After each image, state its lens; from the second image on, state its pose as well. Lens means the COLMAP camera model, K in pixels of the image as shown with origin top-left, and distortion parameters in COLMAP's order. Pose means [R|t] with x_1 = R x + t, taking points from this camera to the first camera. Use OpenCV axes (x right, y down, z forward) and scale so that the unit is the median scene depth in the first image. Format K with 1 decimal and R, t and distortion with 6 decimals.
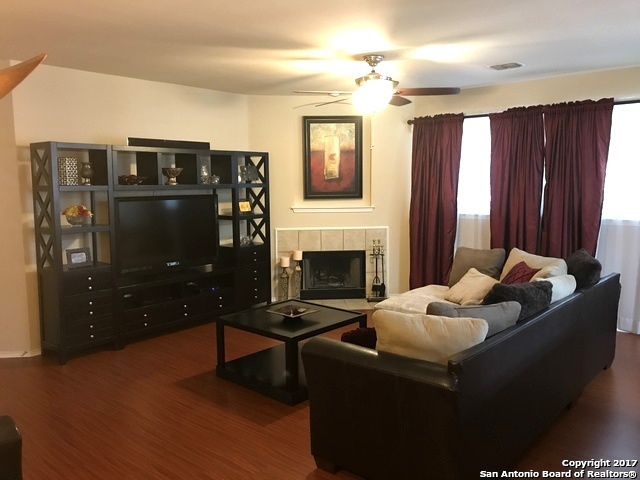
lens RADIAL K [[528.4, 0, 319.2], [0, 528.4, 242.2], [0, 0, 1]] dist [0.036782, -0.053562]
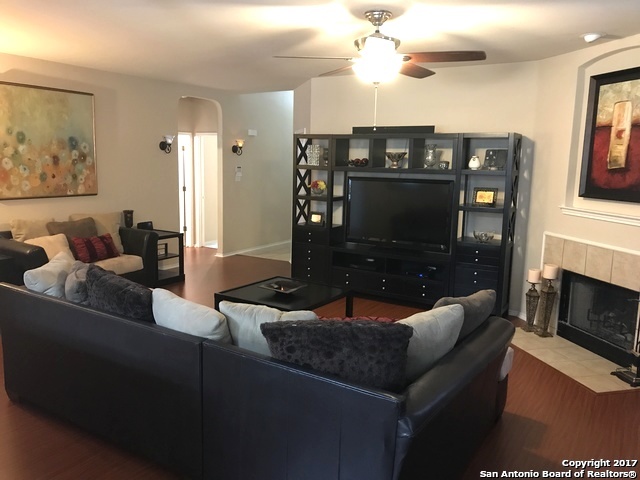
lens RADIAL K [[528.4, 0, 319.2], [0, 528.4, 237.5], [0, 0, 1]] dist [0.036782, -0.053562]
pose [[0.120559, 0.163380, -0.979169, 0.627912], [-0.133563, 0.980065, 0.147084, -0.086274], [0.983680, 0.113048, 0.139977, 0.573732]]
